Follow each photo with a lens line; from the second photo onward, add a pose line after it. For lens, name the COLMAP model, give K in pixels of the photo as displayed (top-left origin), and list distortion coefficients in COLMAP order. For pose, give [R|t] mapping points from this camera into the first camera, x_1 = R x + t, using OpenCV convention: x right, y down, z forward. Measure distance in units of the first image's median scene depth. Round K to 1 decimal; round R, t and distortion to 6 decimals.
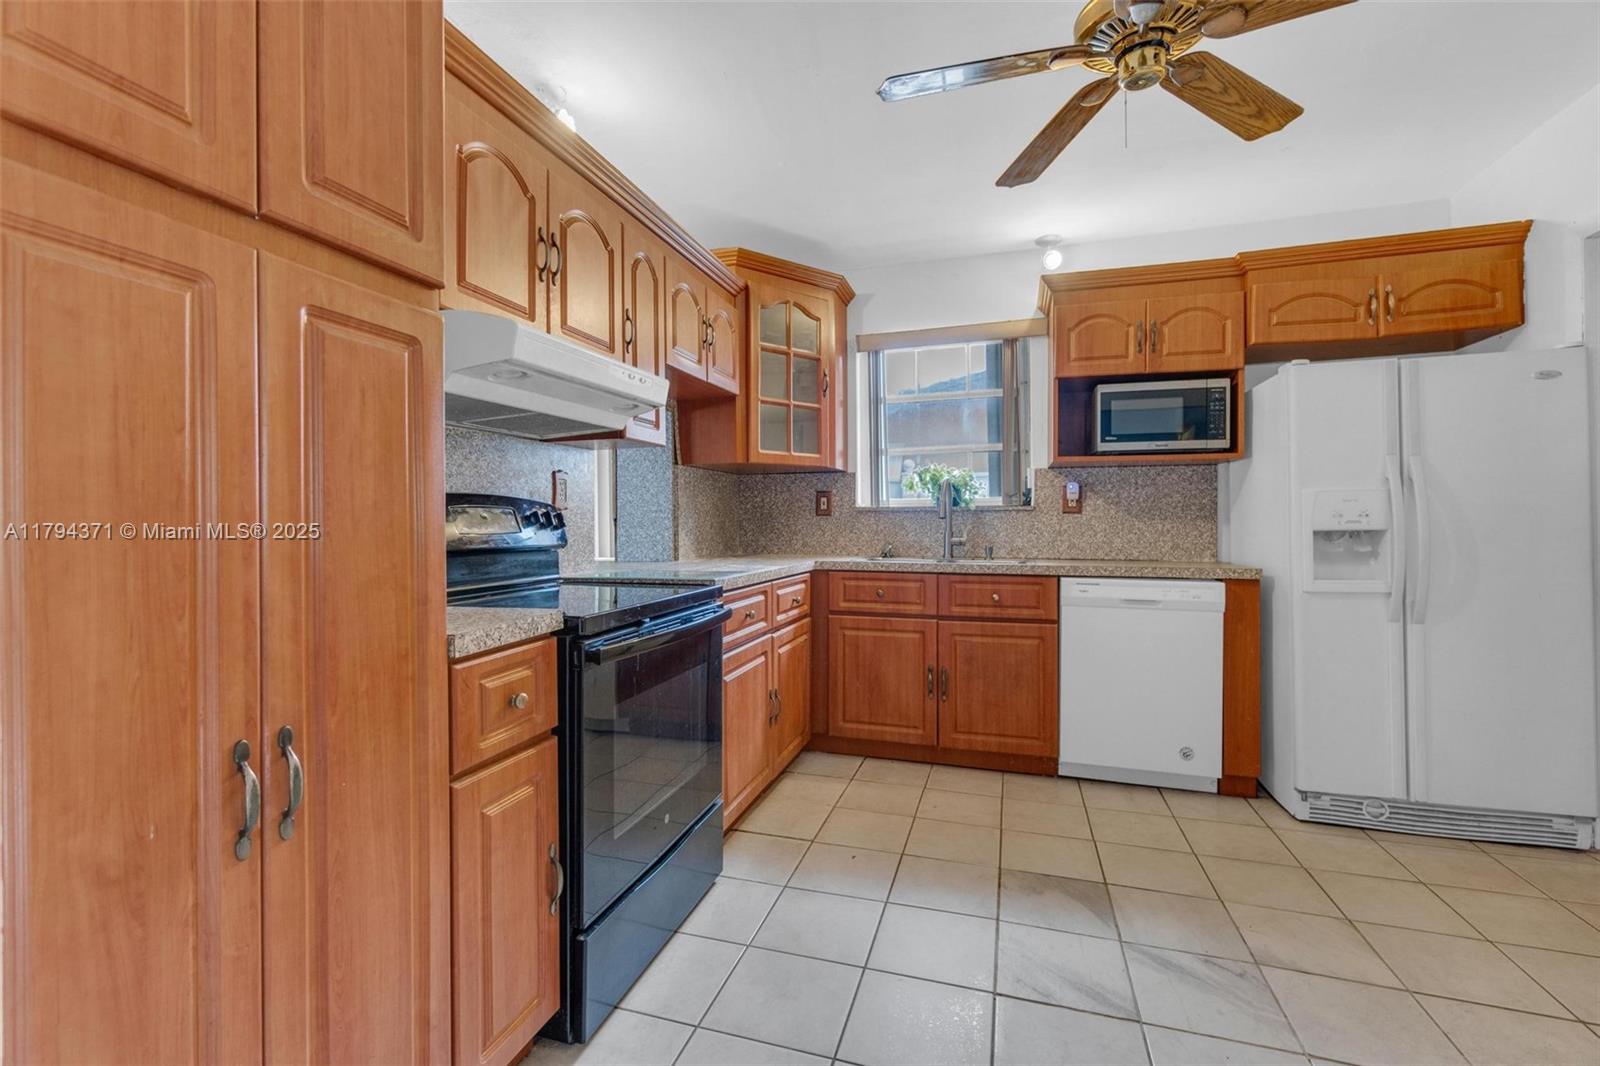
lens RADIAL K [[699.5, 0, 791.0], [0, 699.5, 523.2], [0, 0, 1]] dist [-0.000570, 0.000348]
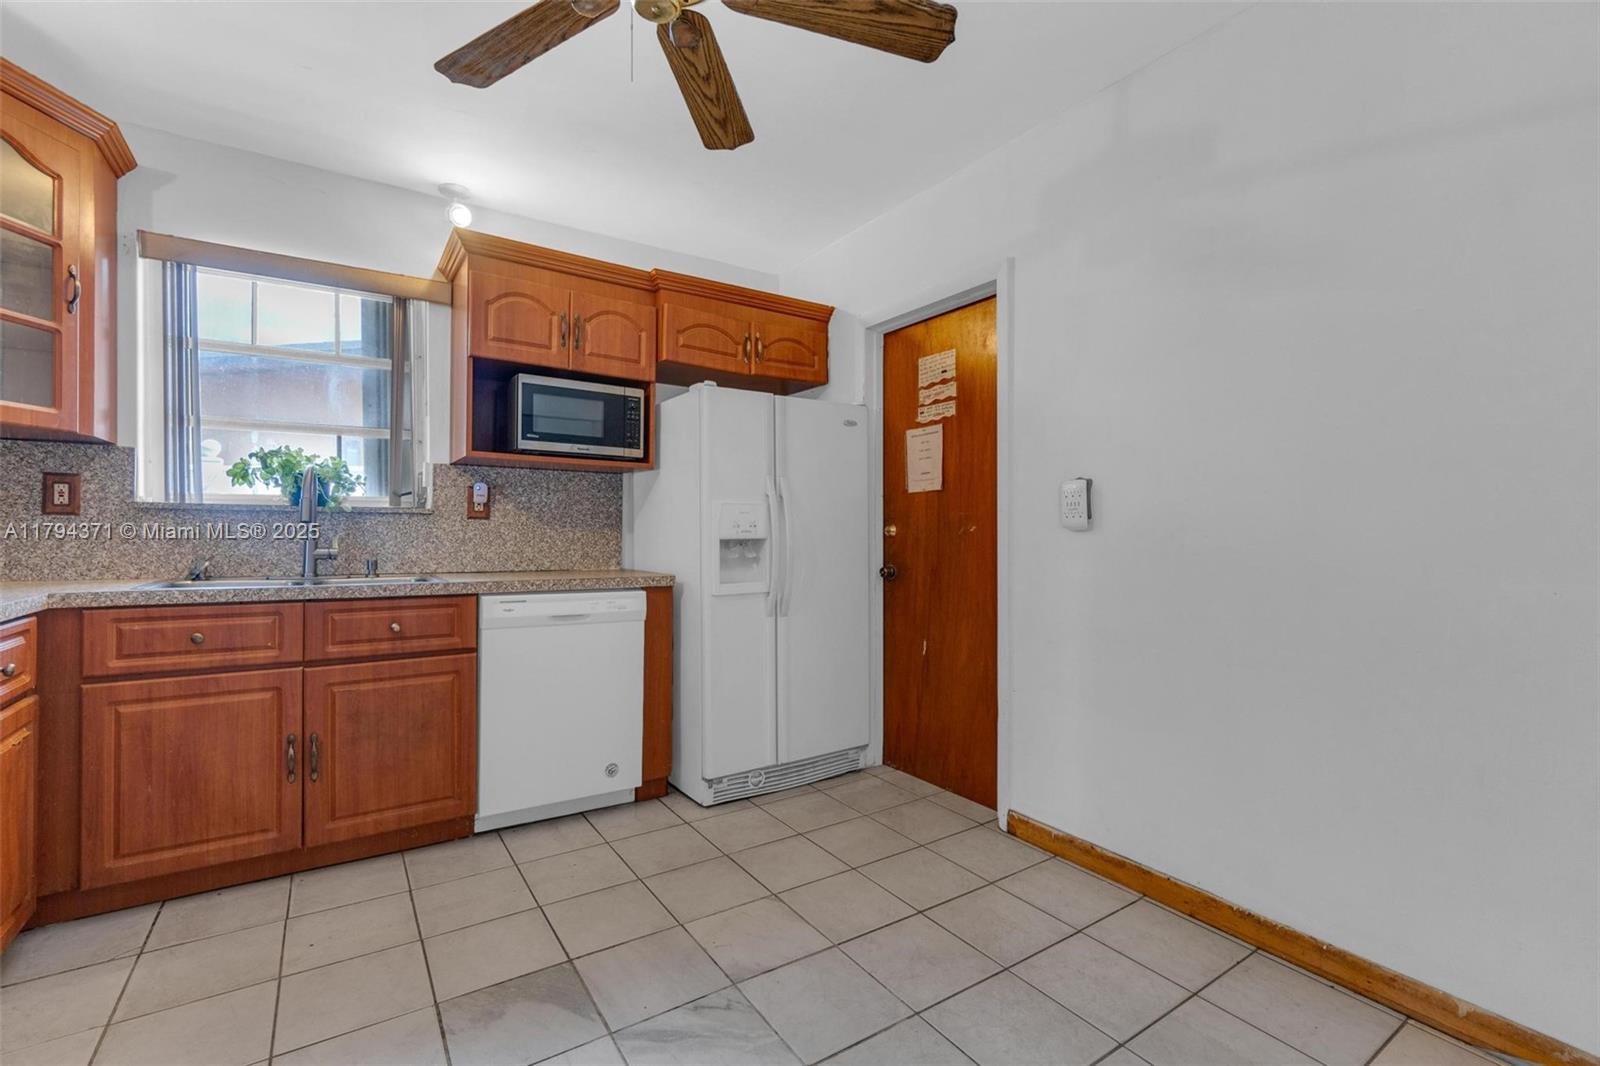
lens RADIAL K [[693.5, 0, 785.8], [0, 693.5, 532.4], [0, 0, 1]] dist [-0.004961, 0.000271]
pose [[0.631949, 0.004667, 0.774996, -0.023693], [-0.008438, 0.999964, 0.000858, -0.001776], [-0.774964, -0.007081, 0.631965, 0.197075]]
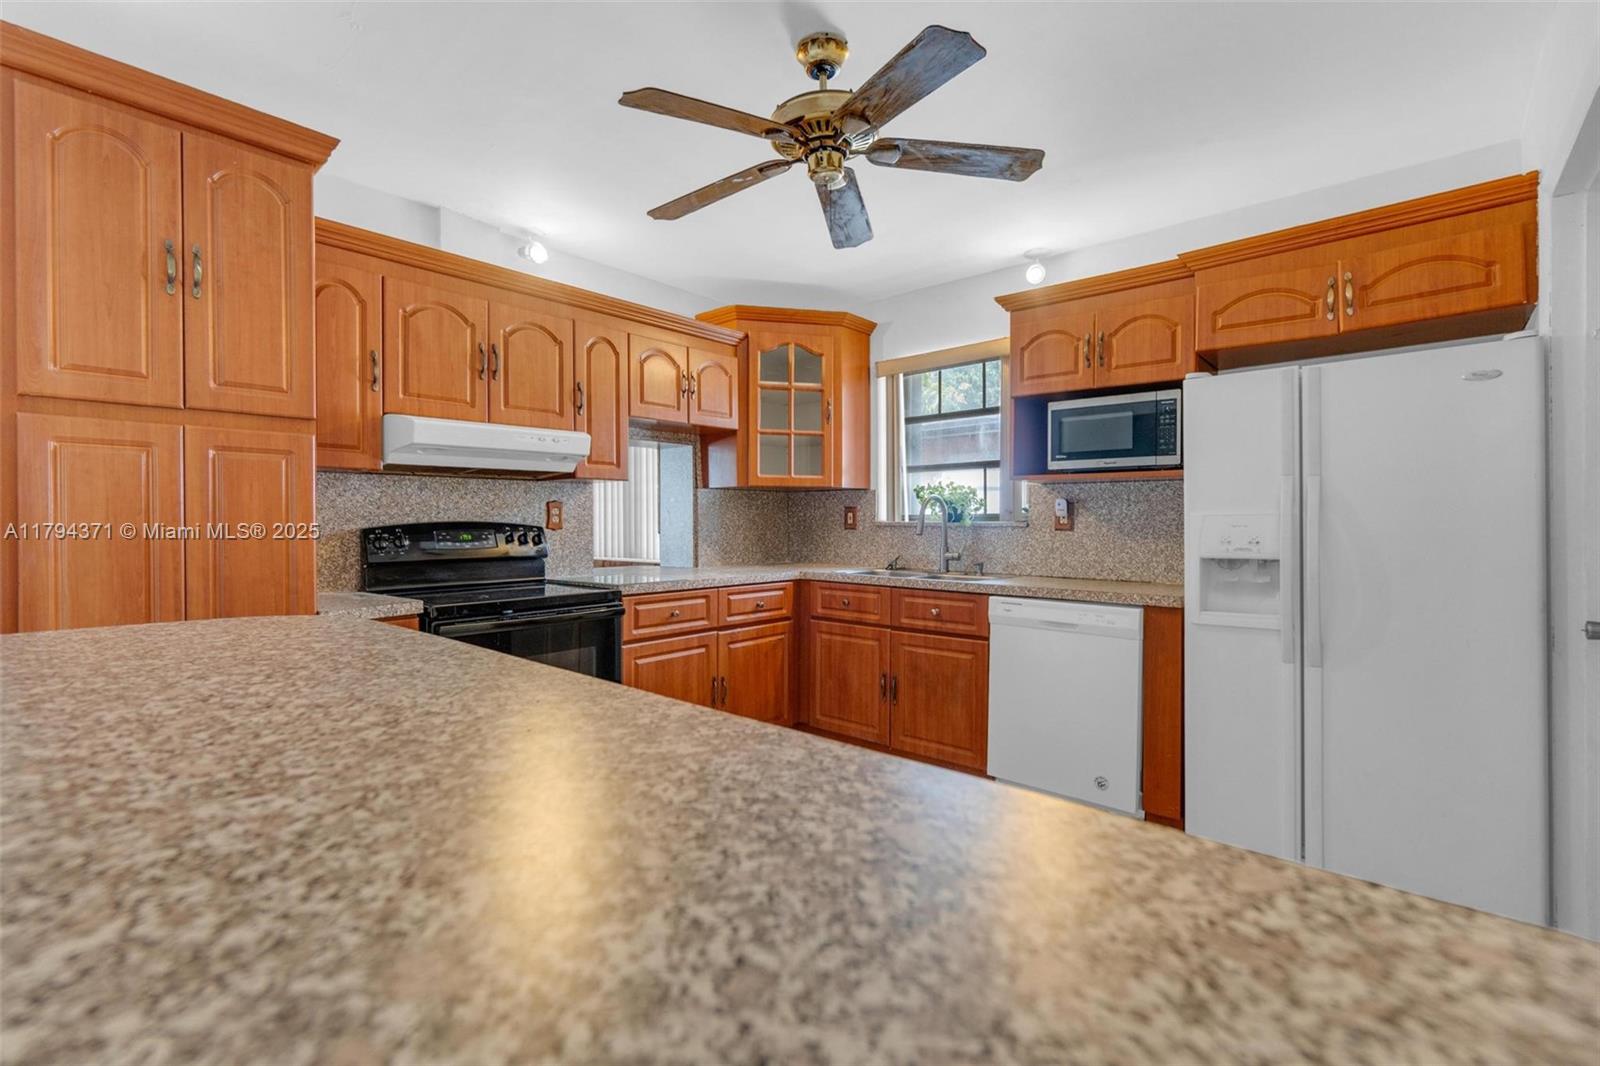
lens RADIAL K [[706.7, 0, 785.8], [0, 706.7, 525.9], [0, 0, 1]] dist [-0.002039, -0.000997]
pose [[0.912678, 0.005937, -0.408636, 0.527743], [-0.003660, 0.999973, 0.006353, -0.029728], [0.408663, -0.004303, 0.912675, -0.065576]]
